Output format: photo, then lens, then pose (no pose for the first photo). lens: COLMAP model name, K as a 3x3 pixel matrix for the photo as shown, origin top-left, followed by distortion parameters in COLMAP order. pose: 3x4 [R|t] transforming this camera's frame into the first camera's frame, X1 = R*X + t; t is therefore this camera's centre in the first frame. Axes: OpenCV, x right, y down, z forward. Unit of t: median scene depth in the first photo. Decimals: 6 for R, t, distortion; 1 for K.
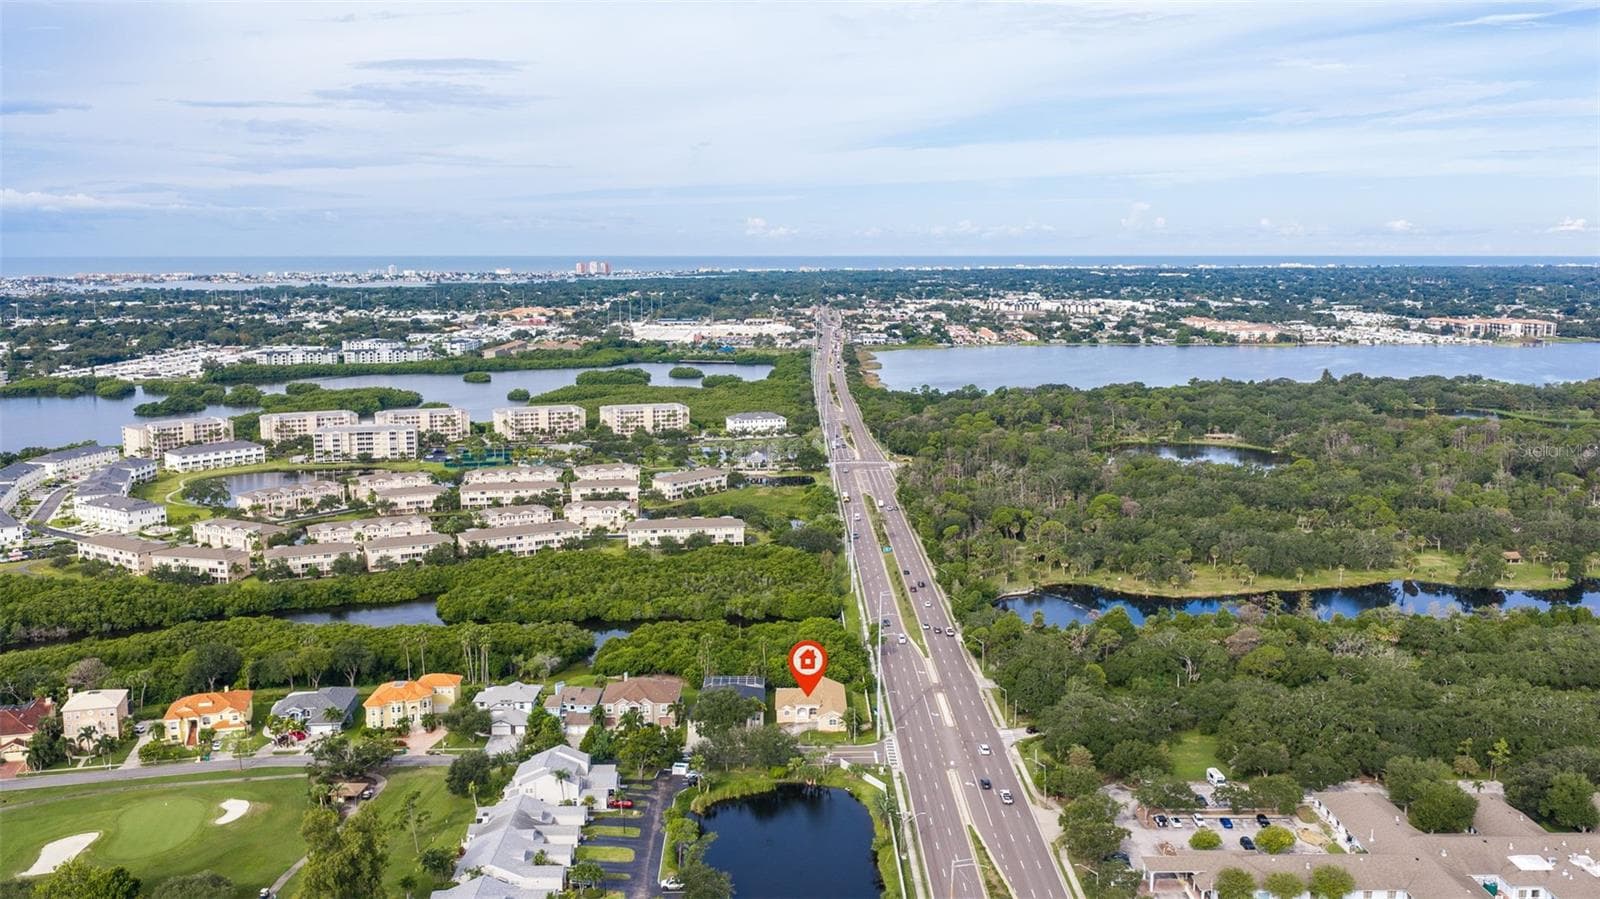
lens RADIAL K [[1329.6, 0, 800.0], [0, 1329.6, 449.5], [0, 0, 1]] dist [0.031434, -0.068190]
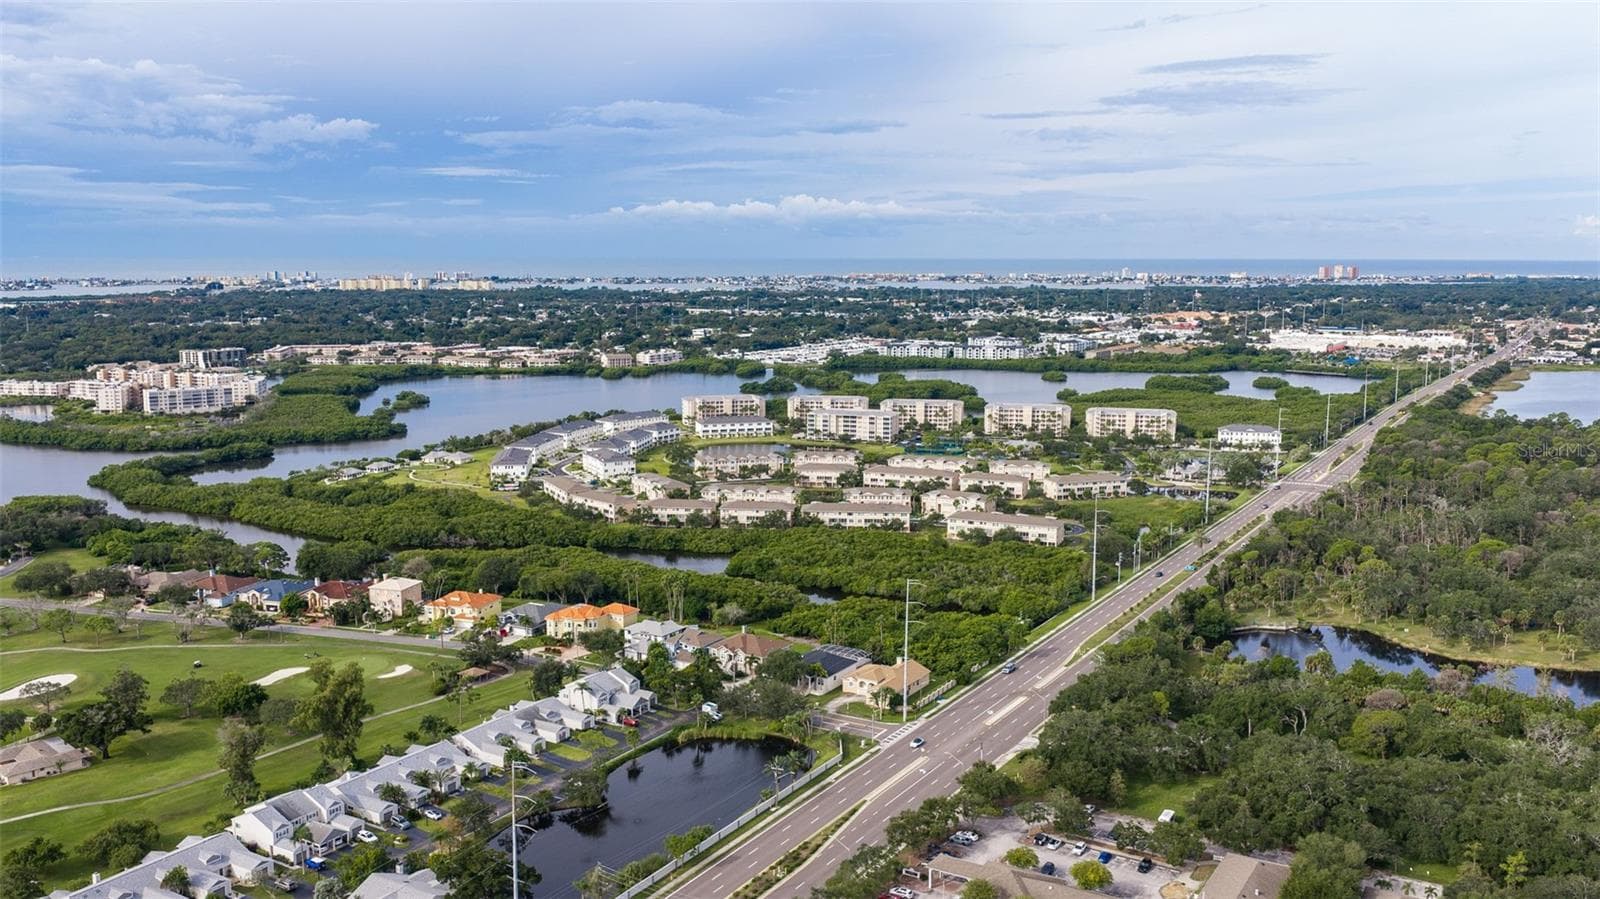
lens RADIAL K [[1346.6, 0, 800.0], [0, 1346.6, 449.5], [0, 0, 1]] dist [0.036758, -0.084811]
pose [[0.844678, 0.080088, -0.529249, 0.112489], [-0.082235, 0.996421, 0.019536, -0.001619], [0.528920, 0.027021, 0.848242, 0.012073]]
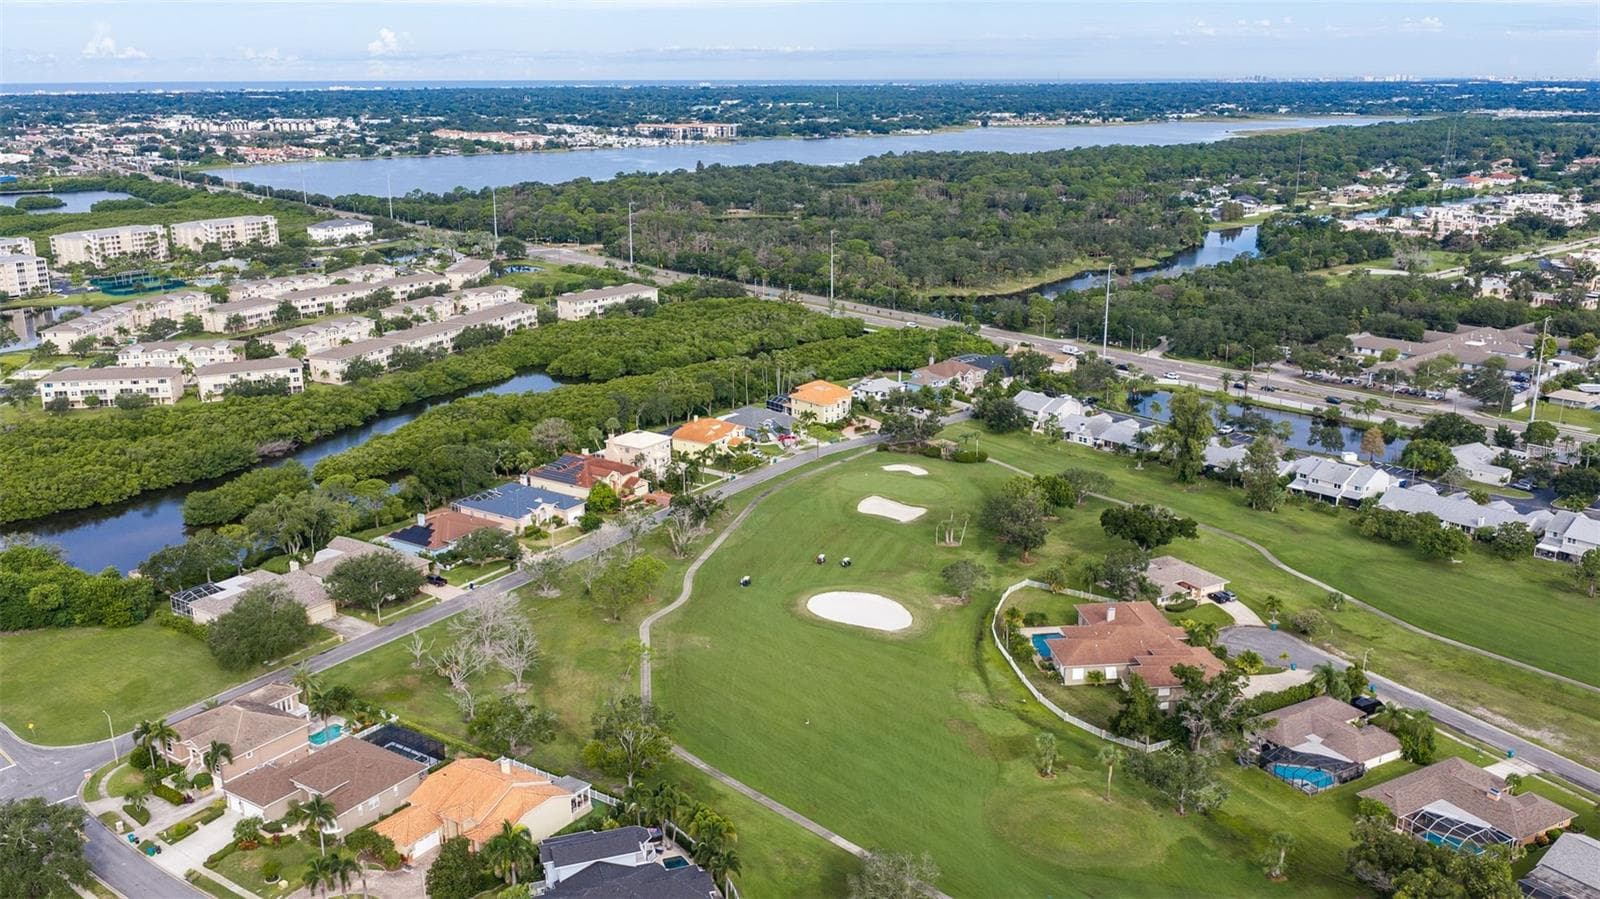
lens RADIAL K [[1329.6, 0, 800.0], [0, 1329.6, 449.5], [0, 0, 1]] dist [0.031434, -0.068190]
pose [[0.747532, -0.179821, 0.639422, -0.238560], [0.098850, 0.982055, 0.160614, 0.007564], [-0.656829, -0.056857, 0.751893, 0.020694]]
